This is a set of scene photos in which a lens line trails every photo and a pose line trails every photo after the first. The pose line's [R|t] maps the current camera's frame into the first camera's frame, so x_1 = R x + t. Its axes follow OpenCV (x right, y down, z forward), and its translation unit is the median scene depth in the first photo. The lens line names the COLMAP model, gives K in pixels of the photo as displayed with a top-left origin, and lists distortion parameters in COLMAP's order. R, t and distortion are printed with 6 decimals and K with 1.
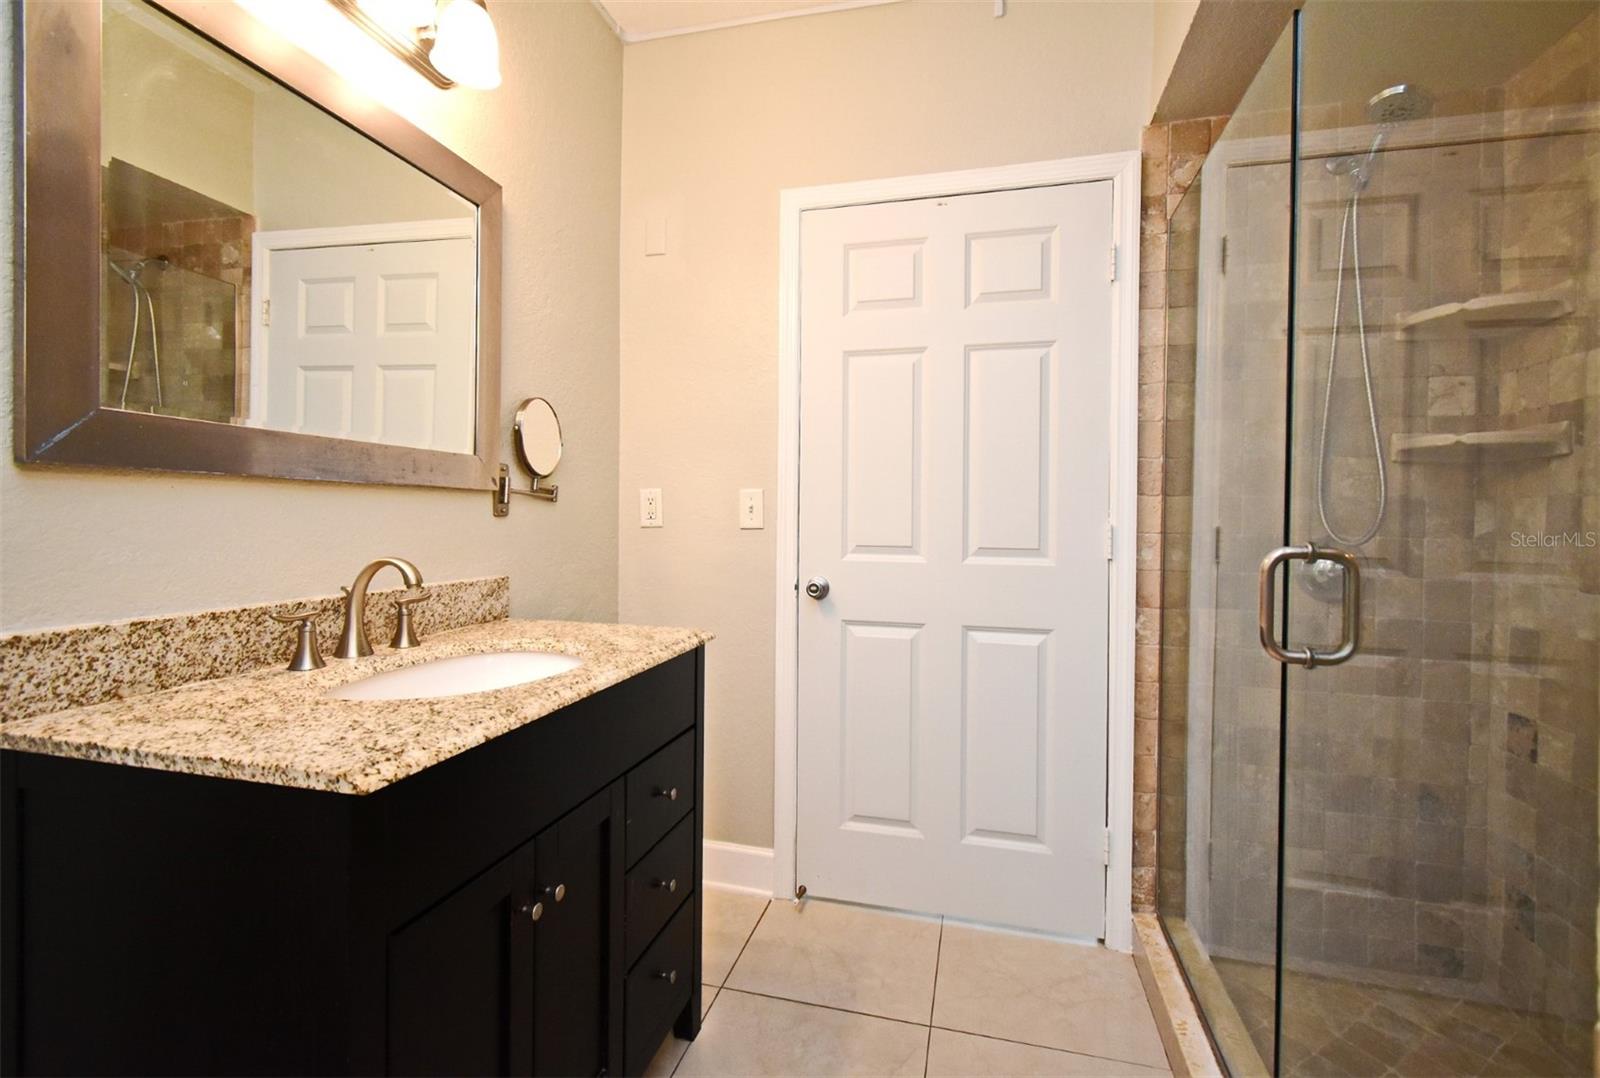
lens RADIAL K [[708.6, 0, 800.5], [0, 708.6, 523.5], [0, 0, 1]] dist [0.000621, 0.000013]
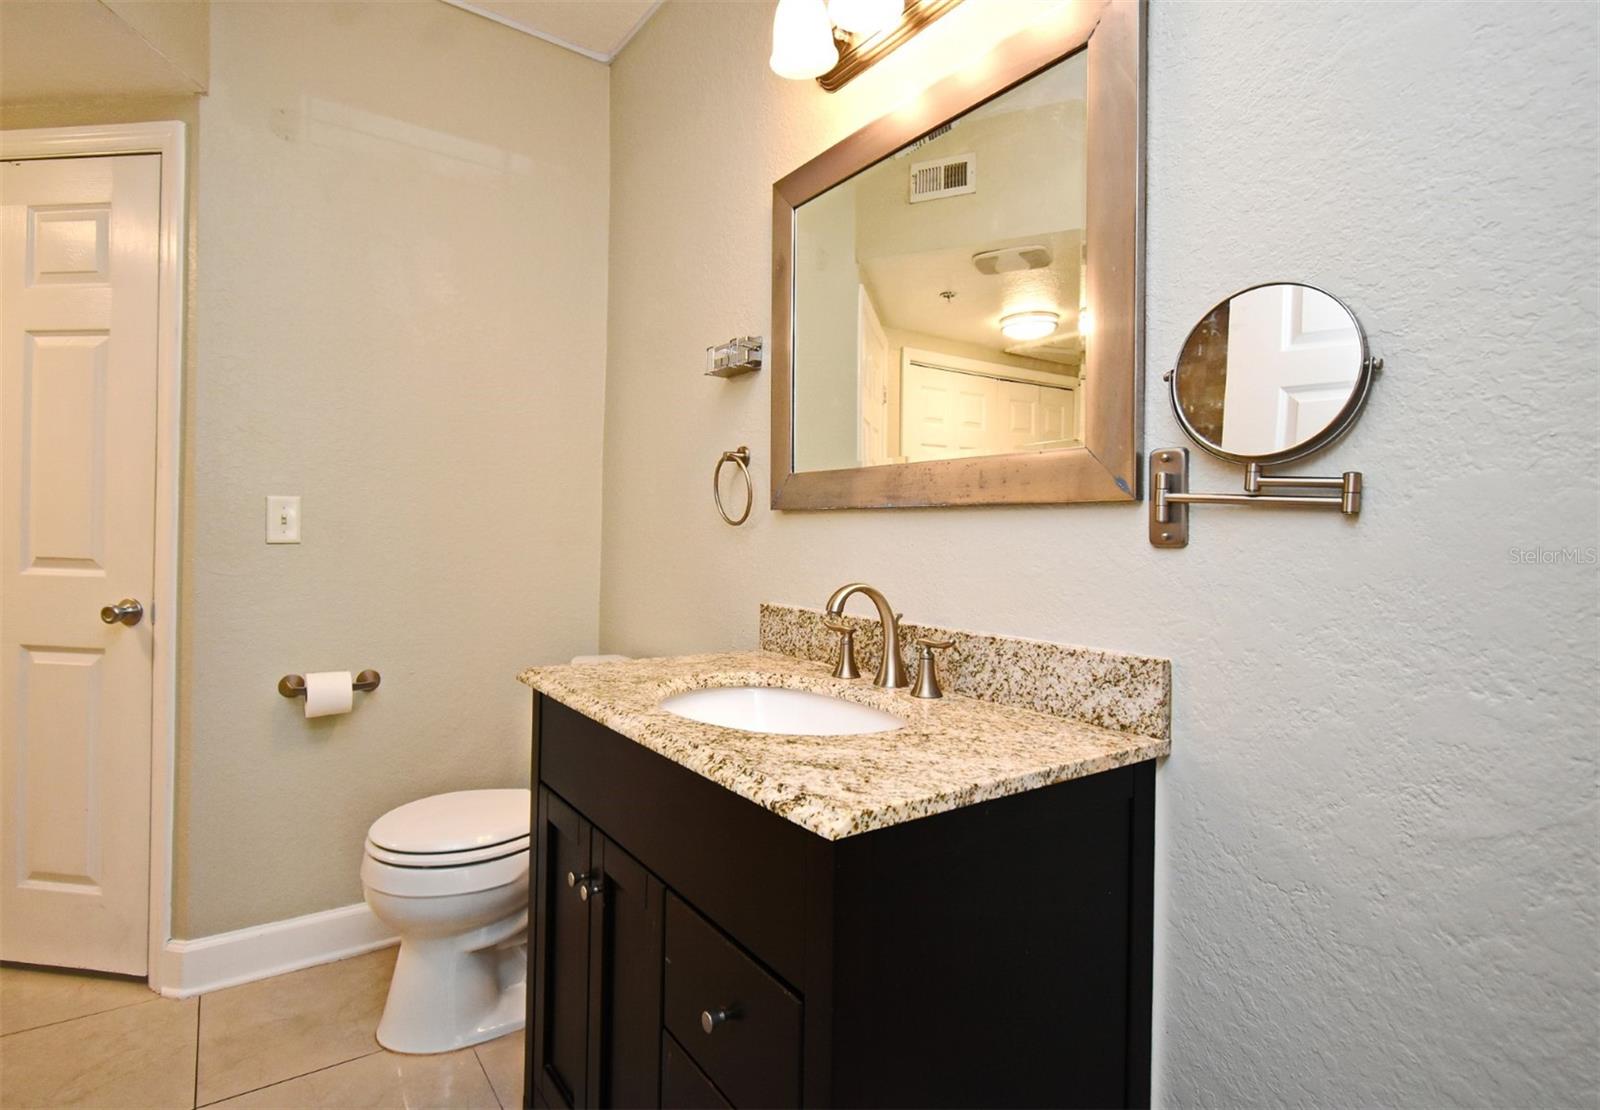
lens RADIAL K [[832.0, 0, 796.3], [0, 832.0, 532.0], [0, 0, 1]] dist [-0.000608, -0.000080]
pose [[-0.659898, -0.021498, -0.751047, 0.261201], [-0.026407, 0.999637, -0.005412, -0.011541], [0.750891, 0.016262, -0.660226, 1.360454]]
